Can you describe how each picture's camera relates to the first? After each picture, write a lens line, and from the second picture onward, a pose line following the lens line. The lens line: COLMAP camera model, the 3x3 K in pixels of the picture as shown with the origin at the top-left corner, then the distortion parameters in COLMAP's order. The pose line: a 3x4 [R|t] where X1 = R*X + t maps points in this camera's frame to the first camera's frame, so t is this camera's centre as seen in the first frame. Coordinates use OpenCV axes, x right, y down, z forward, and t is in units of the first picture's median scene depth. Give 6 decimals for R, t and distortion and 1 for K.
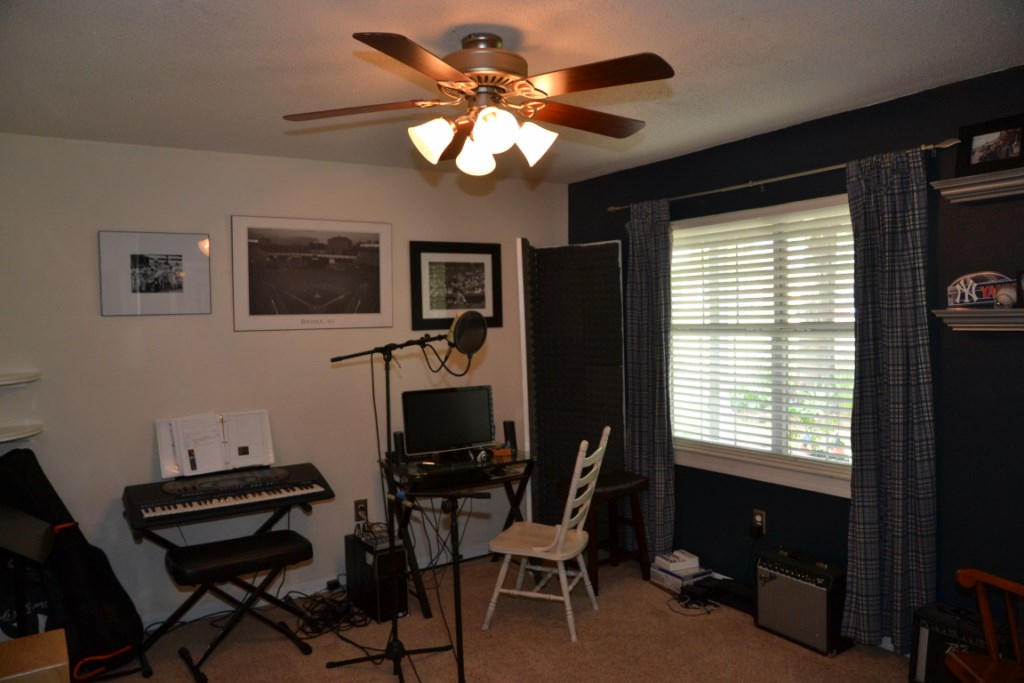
lens RADIAL K [[719.8, 0, 517.2], [0, 719.8, 347.5], [0, 0, 1]] dist [-0.108977, 0.074369]
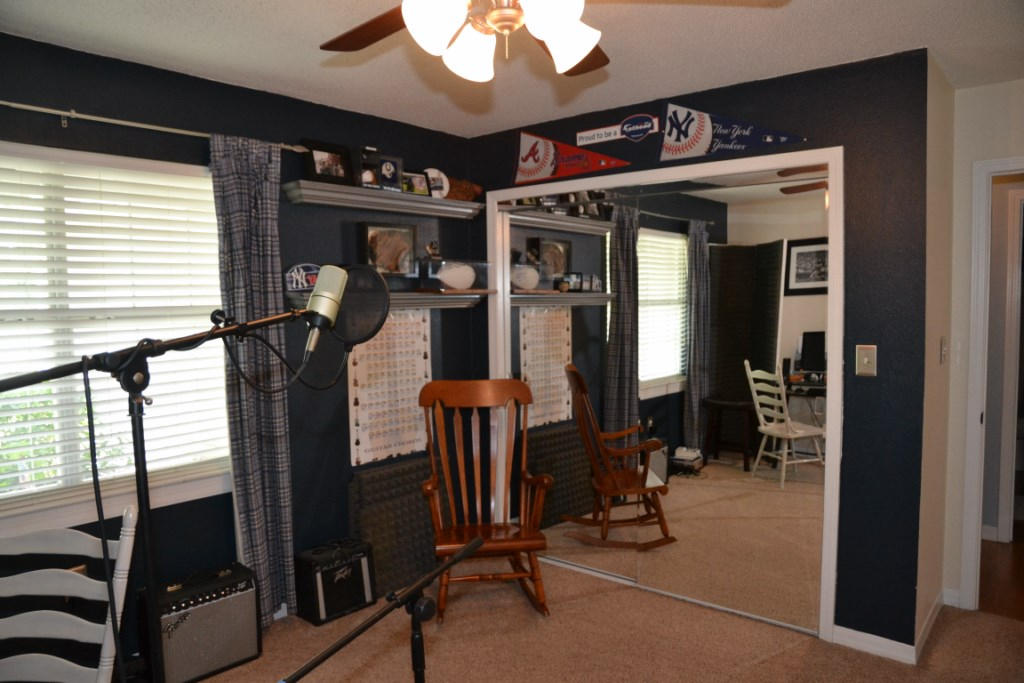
lens RADIAL K [[719.8, 0, 518.7], [0, 719.8, 336.5], [0, 0, 1]] dist [-0.108977, 0.074369]
pose [[-0.284089, -0.023569, 0.958508, -0.598085], [0.055844, 0.997594, 0.041081, -0.011682], [-0.957170, 0.065197, -0.282089, 0.973295]]
